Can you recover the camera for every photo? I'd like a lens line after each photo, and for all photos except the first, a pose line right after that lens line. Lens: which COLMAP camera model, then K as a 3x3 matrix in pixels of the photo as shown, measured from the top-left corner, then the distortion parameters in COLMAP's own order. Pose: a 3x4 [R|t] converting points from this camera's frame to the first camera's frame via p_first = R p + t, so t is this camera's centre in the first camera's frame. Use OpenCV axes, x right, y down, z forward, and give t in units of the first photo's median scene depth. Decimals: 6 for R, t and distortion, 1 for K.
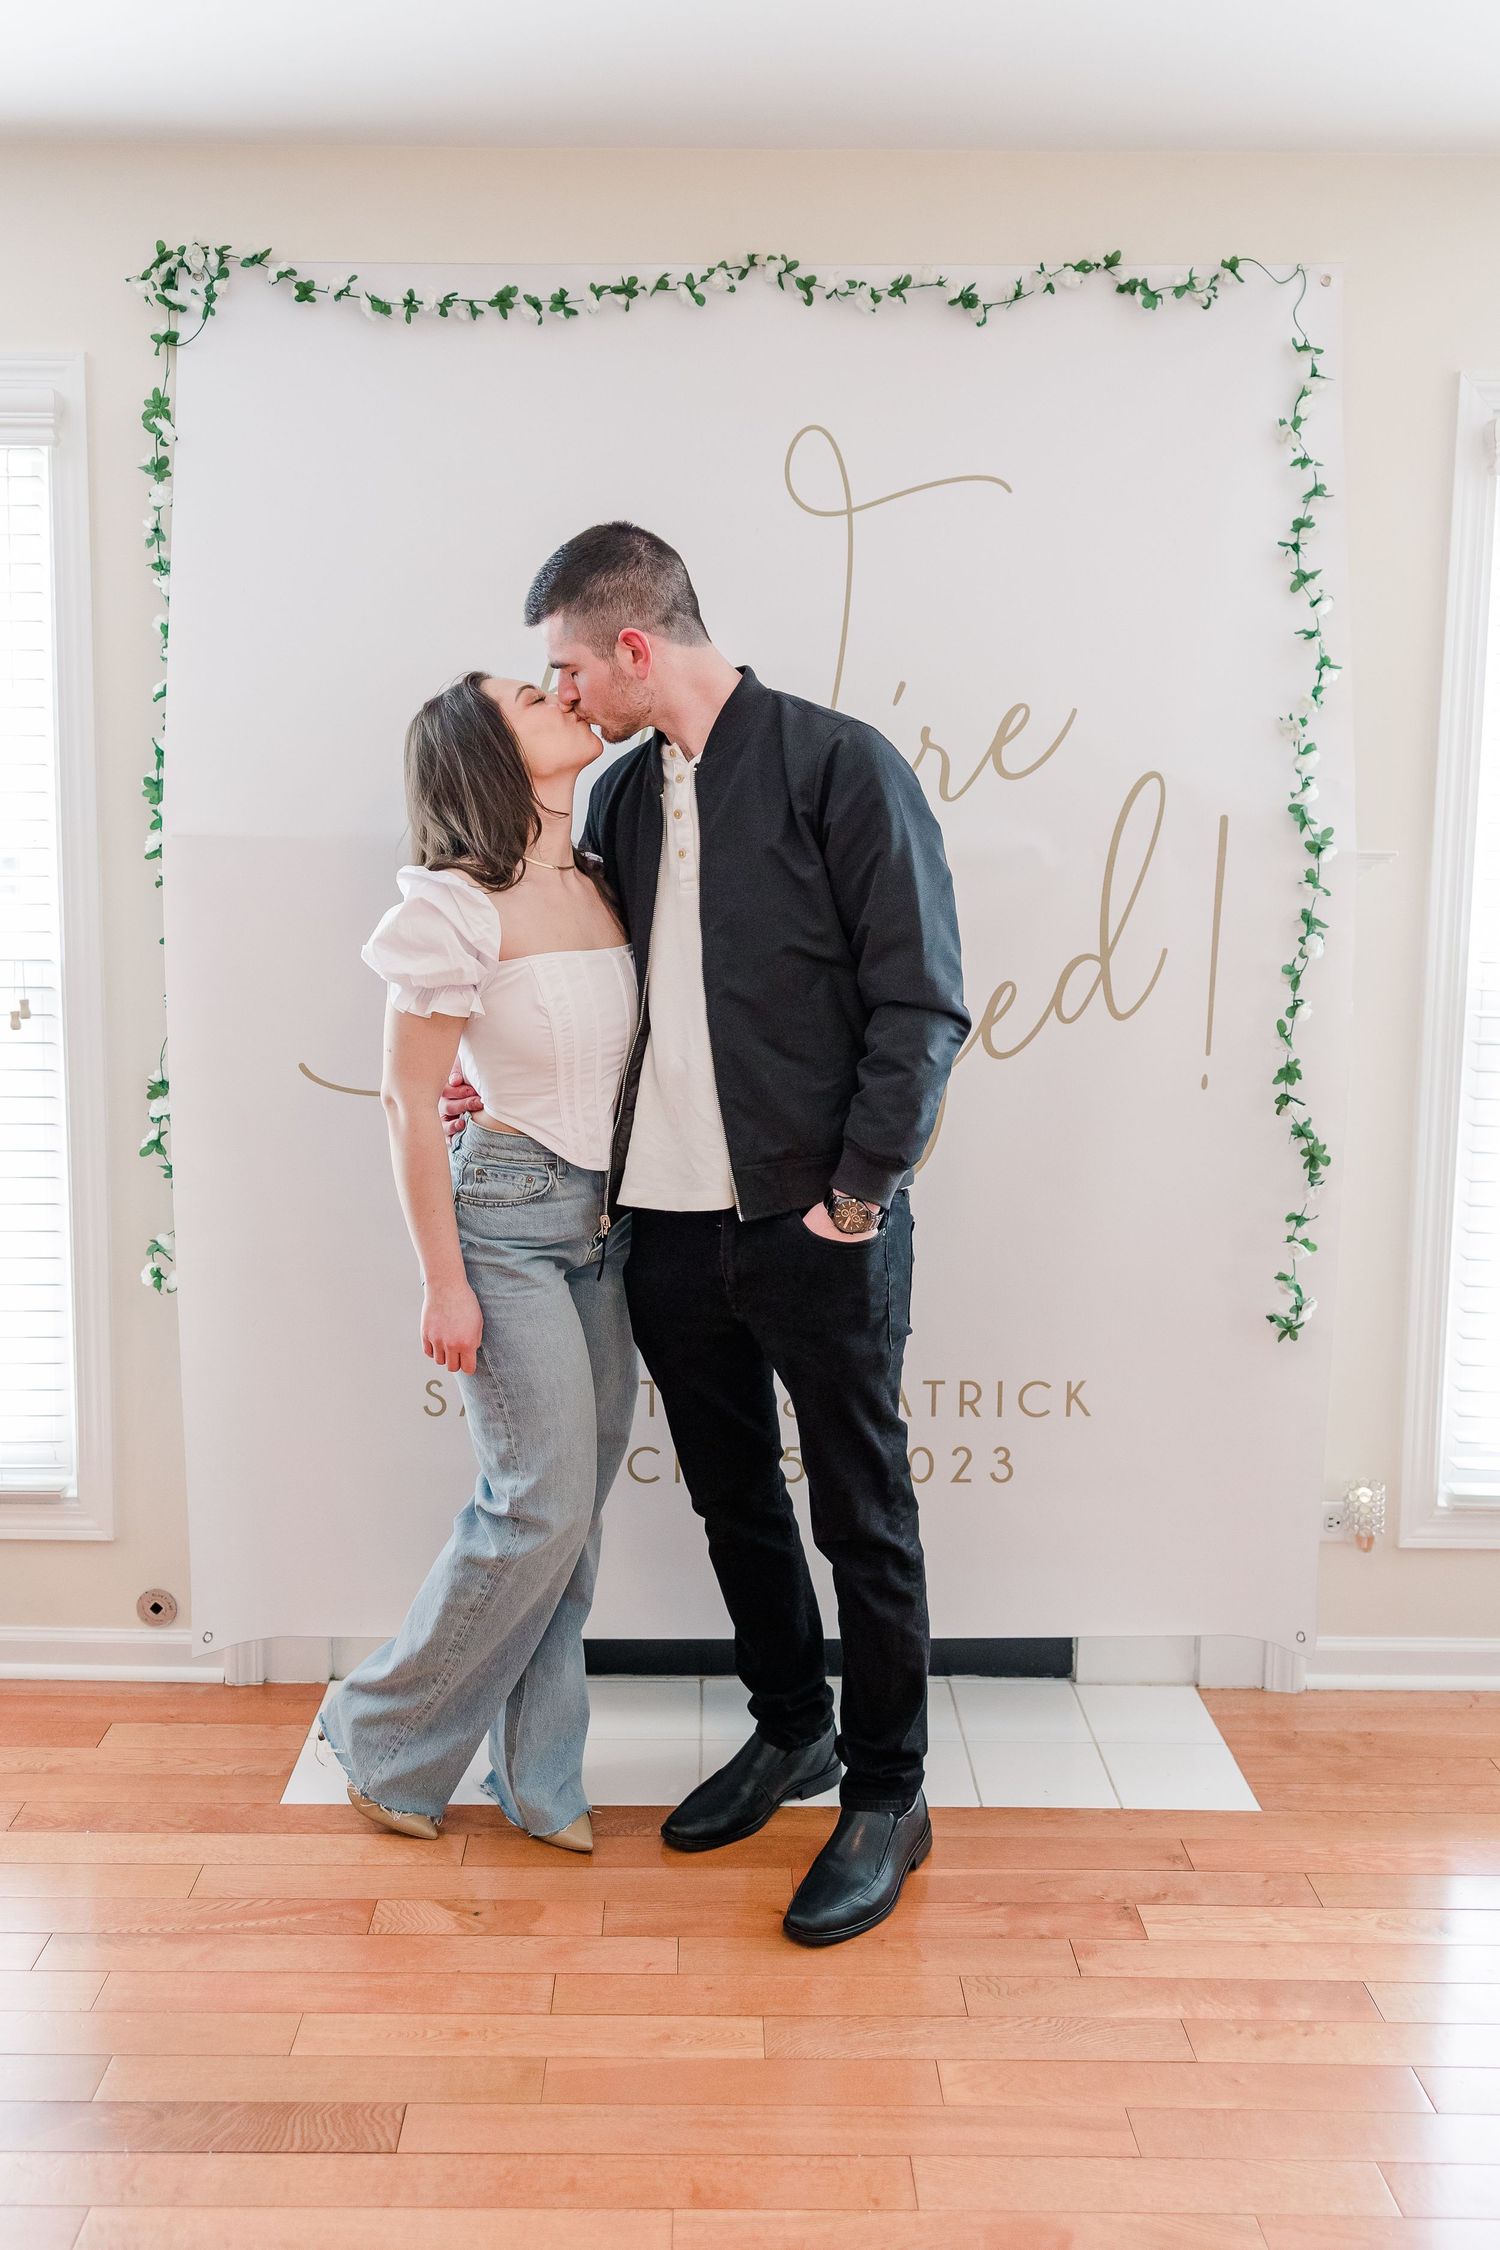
lens RADIAL K [[2071.5, 0, 717.1], [0, 2071.5, 1019.3], [0, 0, 1]] dist [-0.035498, 0.040375]
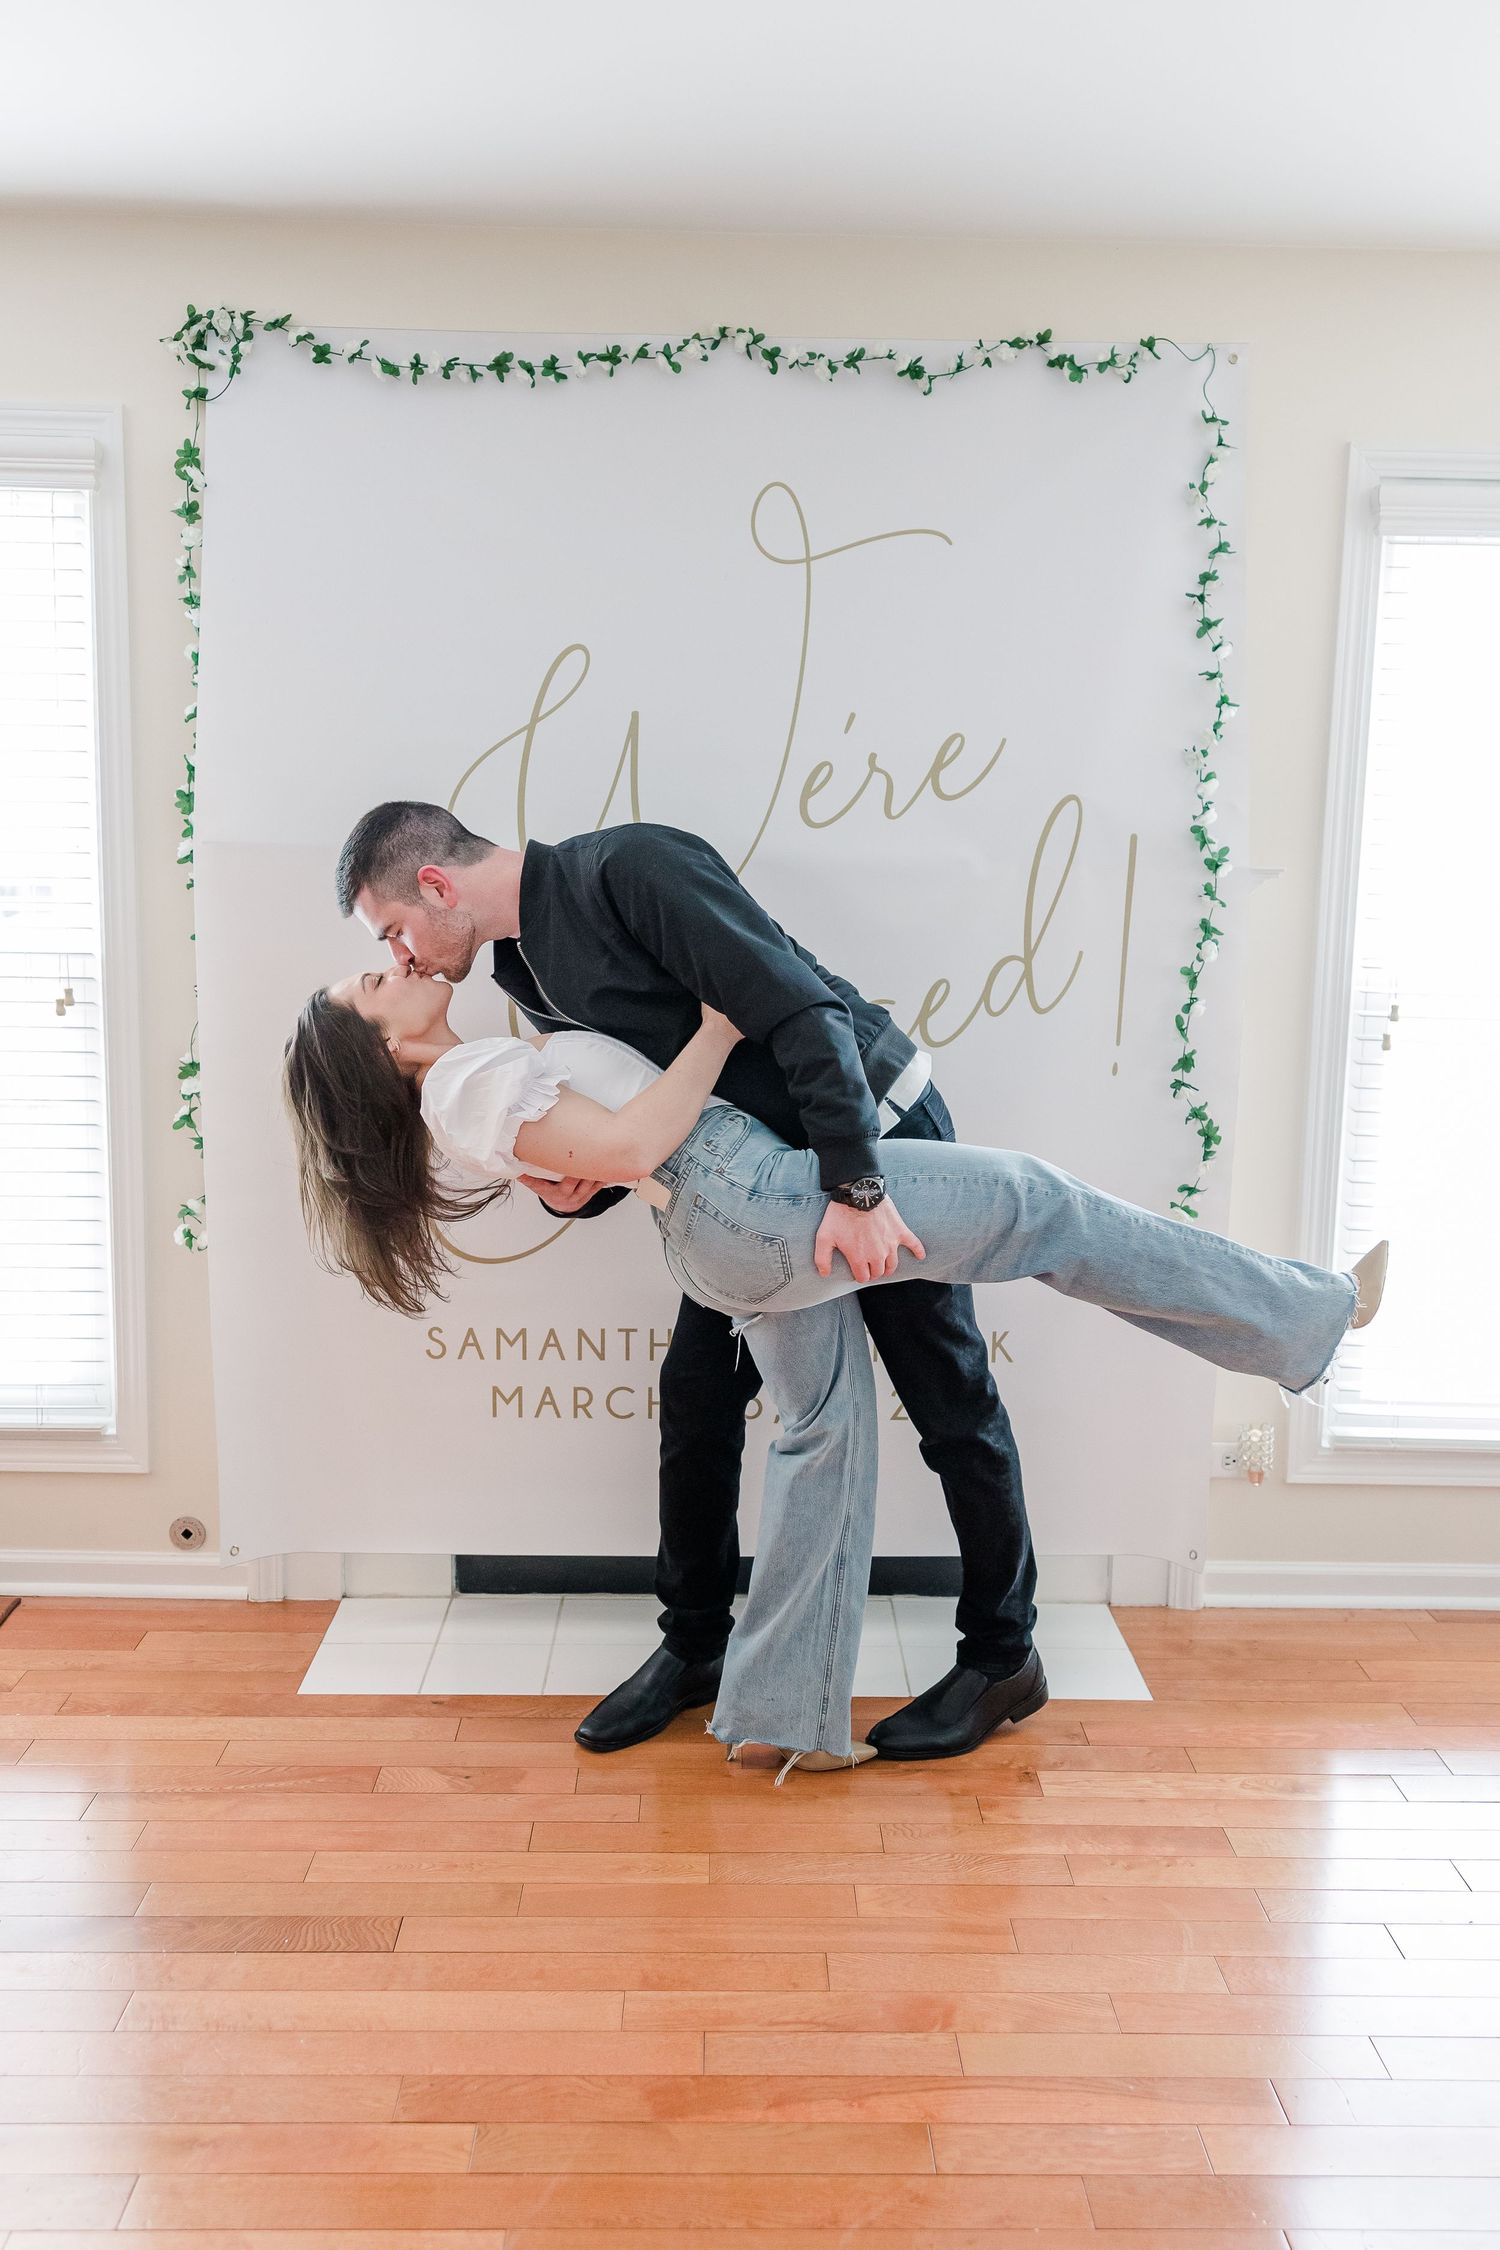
lens RADIAL K [[2073.8, 0, 800.9], [0, 2073.8, 1114.4], [0, 0, 1]] dist [-0.016047, 0.009990]
pose [[0.999606, 0.007593, 0.027027, 0.032058], [-0.008418, 0.999498, 0.030553, 0.021802], [-0.026782, -0.030769, 0.999168, -0.137303]]
